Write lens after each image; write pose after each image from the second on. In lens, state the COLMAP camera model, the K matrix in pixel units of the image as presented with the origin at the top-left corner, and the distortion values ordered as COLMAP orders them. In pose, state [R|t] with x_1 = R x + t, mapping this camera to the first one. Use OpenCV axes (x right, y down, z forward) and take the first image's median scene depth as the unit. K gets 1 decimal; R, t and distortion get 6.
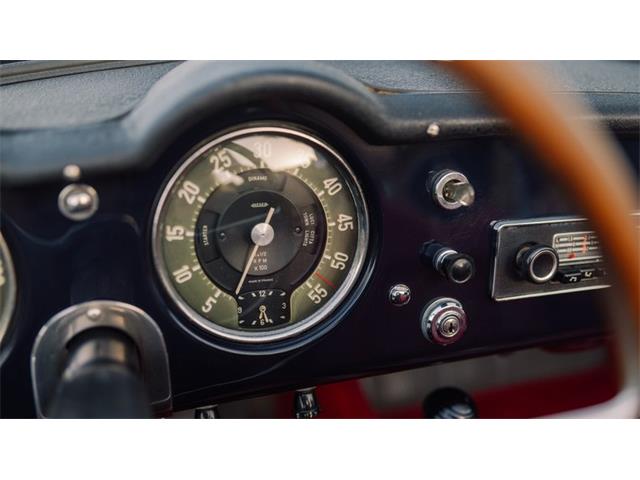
lens RADIAL K [[482.5, 0, 320.0], [0, 482.5, 240.0], [0, 0, 1]] dist [-0.000561, -0.000250]
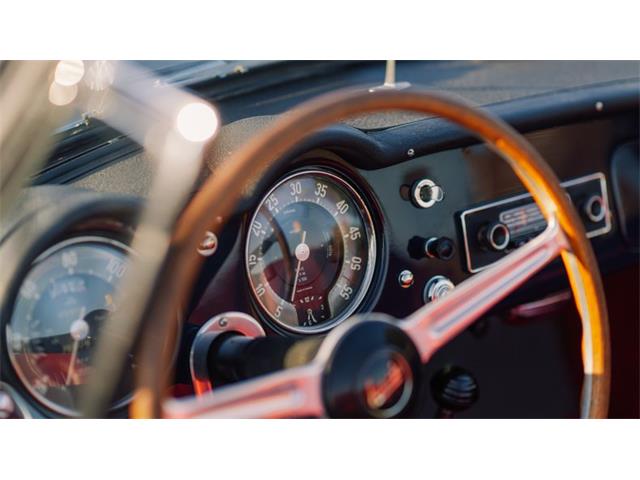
lens RADIAL K [[482.5, 0, 320.0], [0, 482.5, 240.0], [0, 0, 1]] dist [-0.000561, -0.000250]
pose [[0.967800, -0.208348, 0.141258, -0.232673], [0.219467, 0.973236, -0.068158, 0.051687], [-0.123277, 0.096965, 0.987624, -0.282422]]
